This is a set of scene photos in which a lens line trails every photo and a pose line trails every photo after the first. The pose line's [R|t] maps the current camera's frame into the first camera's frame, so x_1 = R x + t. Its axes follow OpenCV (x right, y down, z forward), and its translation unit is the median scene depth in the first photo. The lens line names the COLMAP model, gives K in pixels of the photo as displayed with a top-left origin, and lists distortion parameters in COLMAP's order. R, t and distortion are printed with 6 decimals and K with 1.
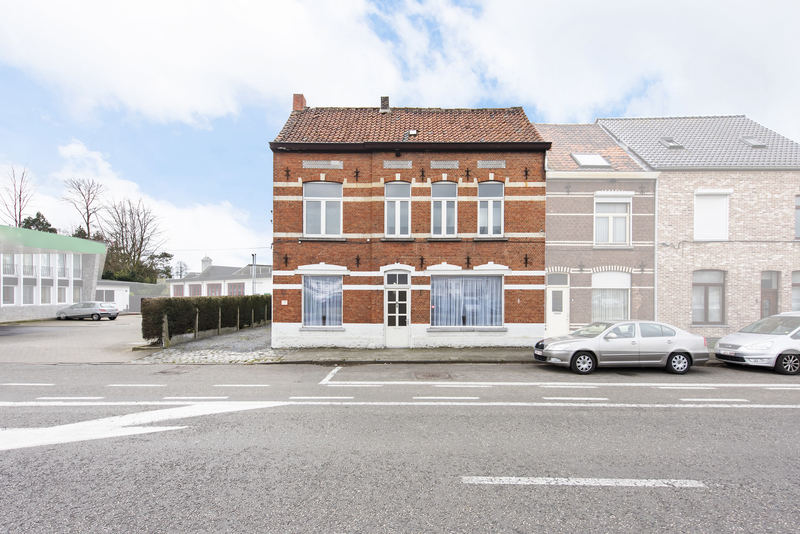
lens RADIAL K [[359.1, 0, 401.0], [0, 359.1, 298.3], [0, 0, 1]] dist [0.003163, -0.000178]
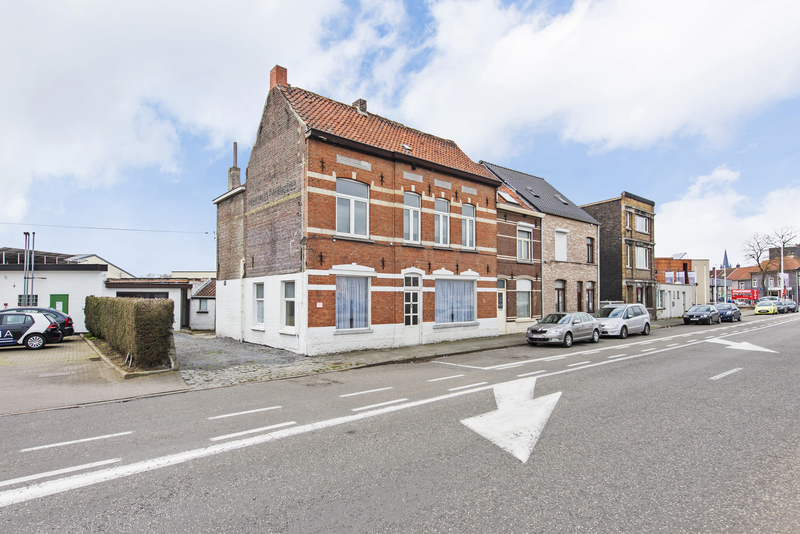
lens RADIAL K [[416.8, 0, 404.5], [0, 416.8, 286.6], [0, 0, 1]] dist [-0.001561, -0.000170]
pose [[0.765426, 0.012670, 0.643399, -0.836529], [0.007284, 0.999572, -0.028349, -0.003285], [-0.643482, 0.026386, 0.765006, 0.054458]]
